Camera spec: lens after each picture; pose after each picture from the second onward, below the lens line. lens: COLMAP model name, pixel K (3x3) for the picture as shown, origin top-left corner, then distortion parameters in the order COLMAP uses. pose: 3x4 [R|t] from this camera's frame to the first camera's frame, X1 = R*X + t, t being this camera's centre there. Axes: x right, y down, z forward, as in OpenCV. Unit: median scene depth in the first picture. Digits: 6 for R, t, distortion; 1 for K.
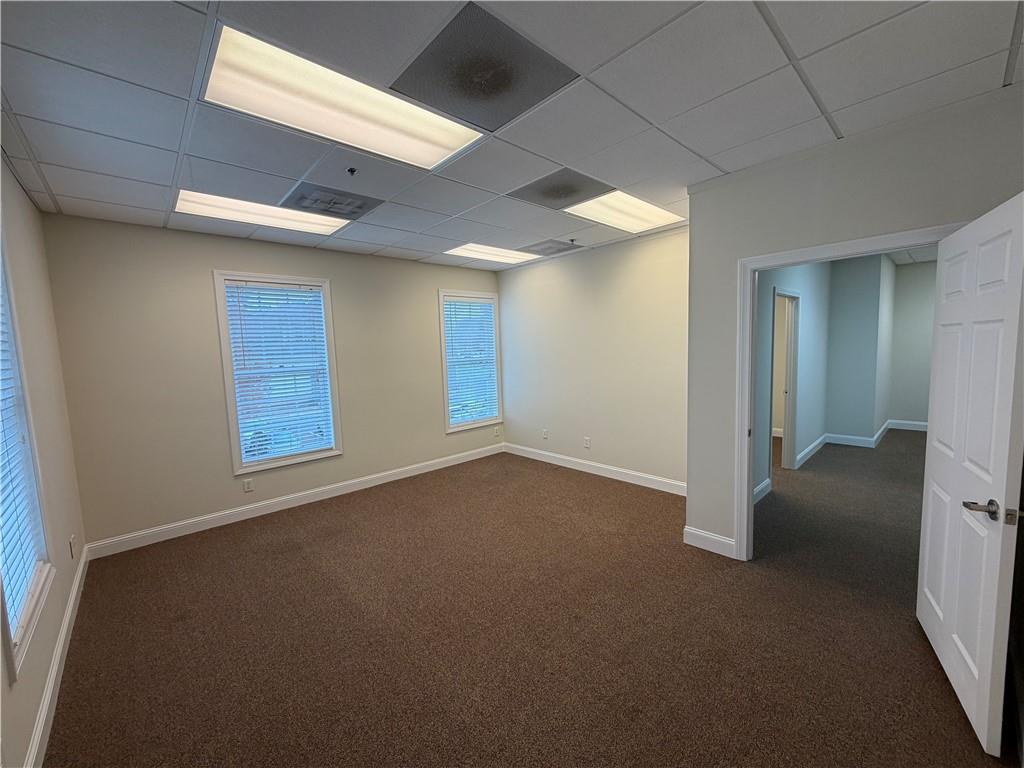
lens RADIAL K [[407.9, 0, 508.7], [0, 407.9, 385.4], [0, 0, 1]] dist [-0.000023, -0.000264]
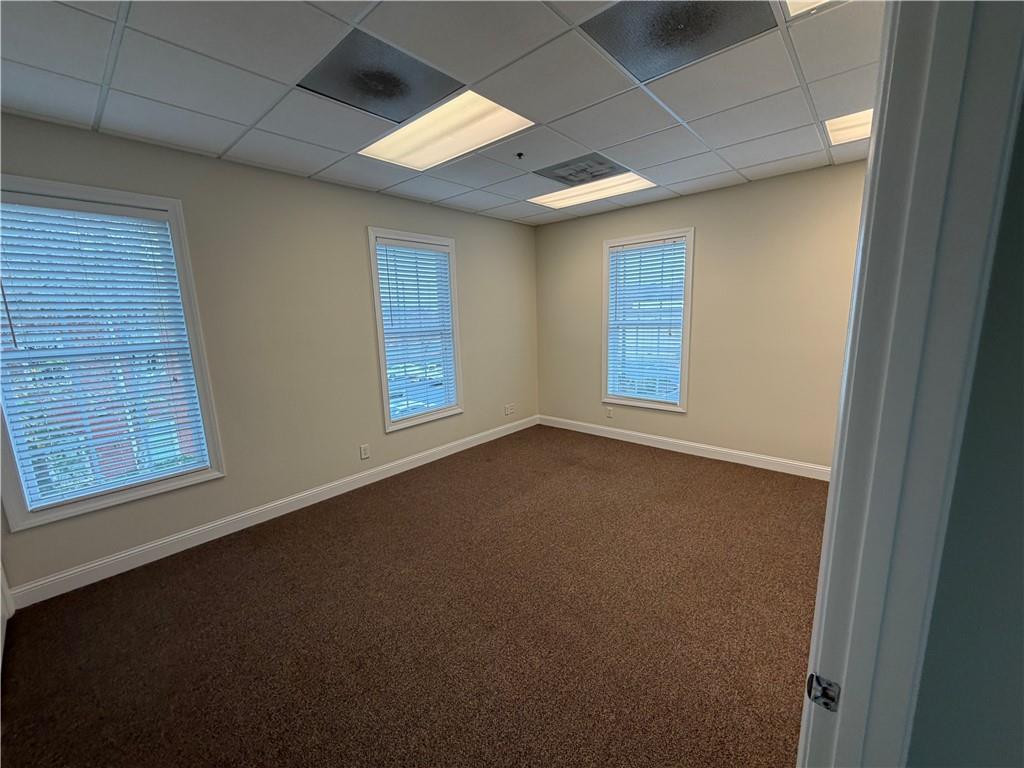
lens RADIAL K [[407.9, 0, 510.1], [0, 407.9, 381.0], [0, 0, 1]] dist [-0.000023, -0.000264]
pose [[0.100941, 0.193887, -0.975817, 0.712259], [-0.067509, 0.979901, 0.187715, -0.088244], [0.992599, 0.046928, 0.112001, 0.706436]]
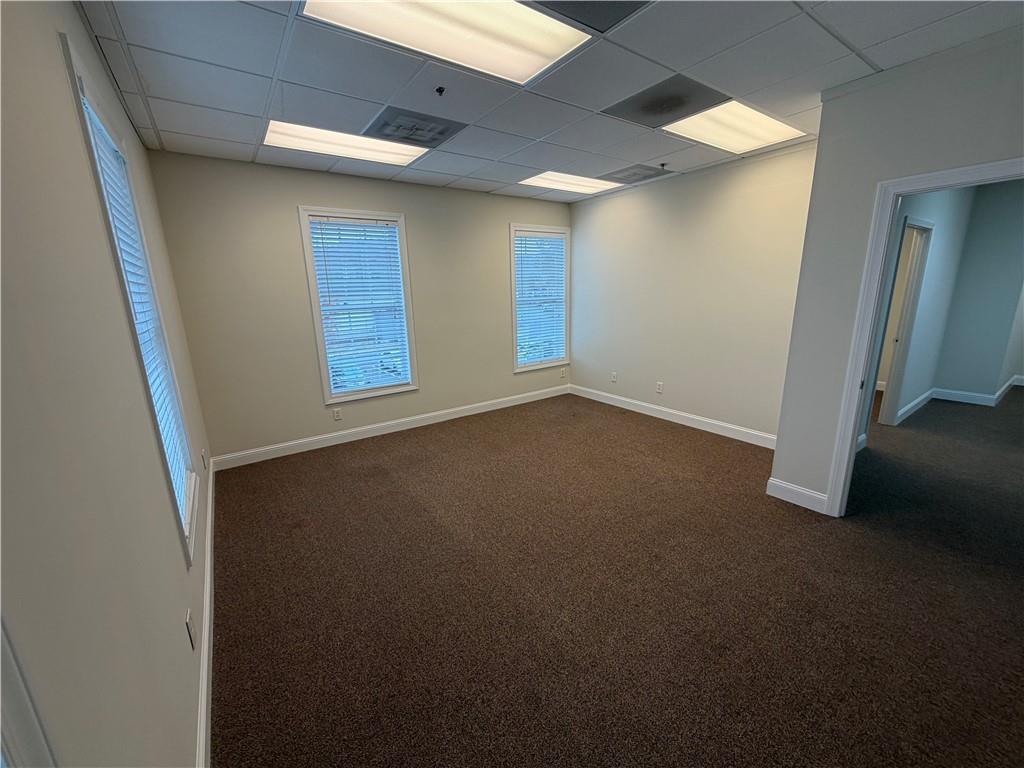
lens RADIAL K [[407.9, 0, 509.3], [0, 407.9, 384.9], [0, 0, 1]] dist [-0.000023, -0.000264]
pose [[0.991382, 0.039029, -0.125052, -0.068545], [-0.020685, 0.989251, 0.144759, 0.001977], [0.129357, -0.140925, 0.981533, 0.007075]]
